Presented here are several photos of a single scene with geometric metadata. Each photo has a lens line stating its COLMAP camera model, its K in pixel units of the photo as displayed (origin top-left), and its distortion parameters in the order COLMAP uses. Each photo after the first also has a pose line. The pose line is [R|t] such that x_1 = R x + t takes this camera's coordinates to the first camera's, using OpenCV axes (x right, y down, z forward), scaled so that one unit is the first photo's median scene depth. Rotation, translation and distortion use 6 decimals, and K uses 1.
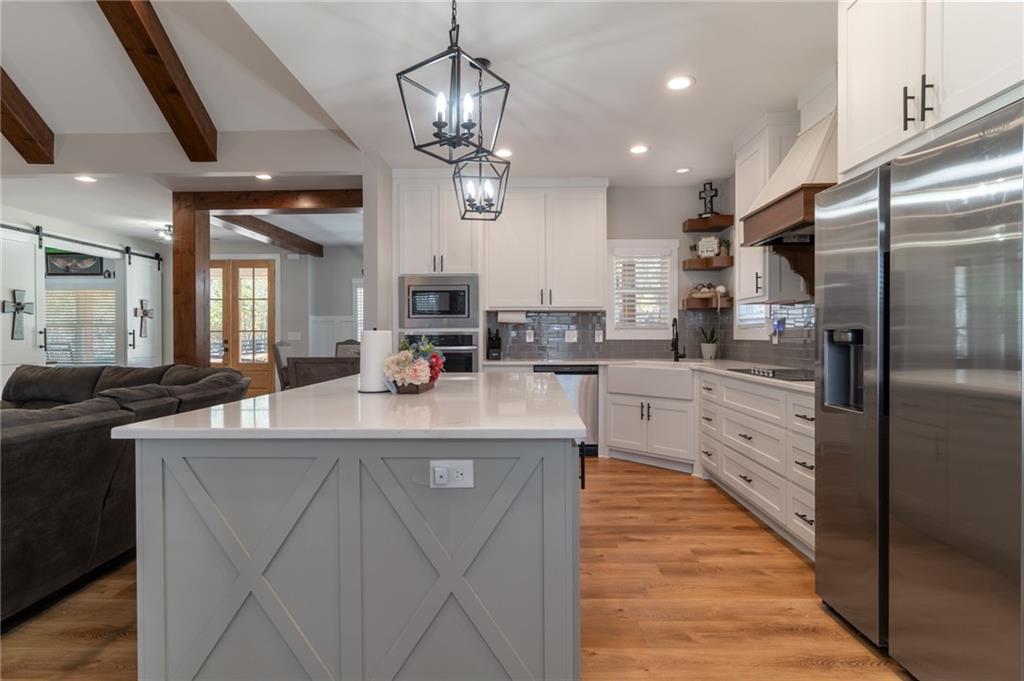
lens RADIAL K [[529.7, 0, 510.2], [0, 529.7, 337.5], [0, 0, 1]] dist [0.001201, 0.000299]
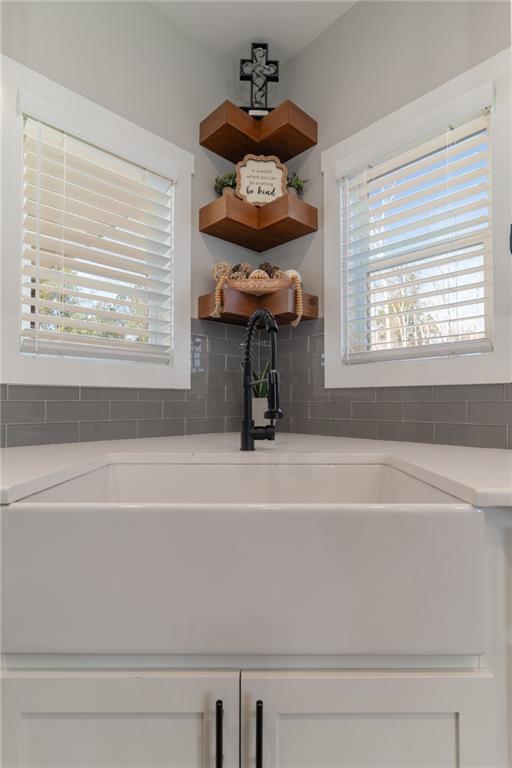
lens RADIAL K [[397.3, 0, 252.7], [0, 397.3, 384.6], [0, 0, 1]] dist [0.001201, 0.000299]
pose [[0.708362, 0.025787, 0.705378, 0.135207], [0.008246, 0.998962, -0.044801, 0.015099], [-0.705801, 0.037551, 0.707414, 0.773071]]
